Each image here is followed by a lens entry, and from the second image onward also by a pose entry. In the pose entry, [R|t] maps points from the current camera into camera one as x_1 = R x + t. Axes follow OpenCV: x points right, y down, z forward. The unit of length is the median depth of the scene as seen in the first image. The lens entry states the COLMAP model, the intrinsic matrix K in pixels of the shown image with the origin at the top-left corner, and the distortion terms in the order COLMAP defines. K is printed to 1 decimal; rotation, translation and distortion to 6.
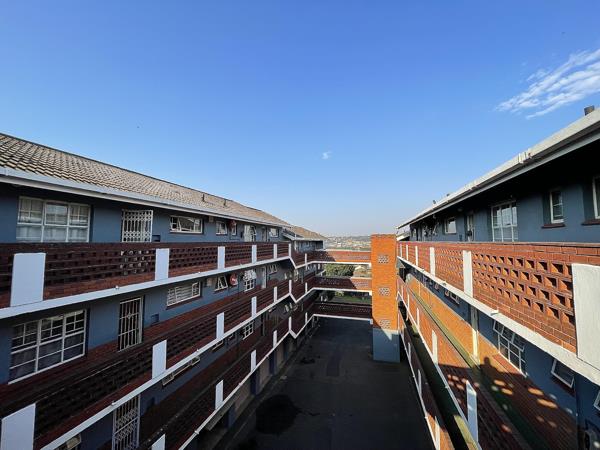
lens RADIAL K [[236.6, 0, 301.0], [0, 236.6, 213.8], [0, 0, 1]] dist [-0.000282, 0.000065]
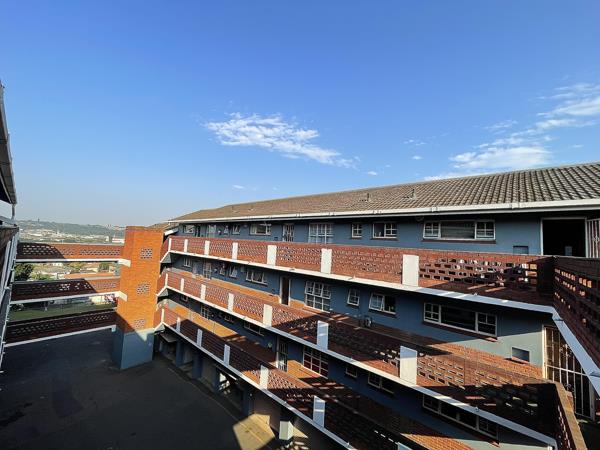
lens RADIAL K [[242.4, 0, 300.0], [0, 242.4, 225.0], [0, 0, 1]] dist [-0.000058, -0.000040]
pose [[0.418495, 0.090697, 0.903679, -0.213078], [-0.159303, 0.986906, -0.025277, 0.012047], [-0.894139, -0.133381, 0.427464, 0.089746]]
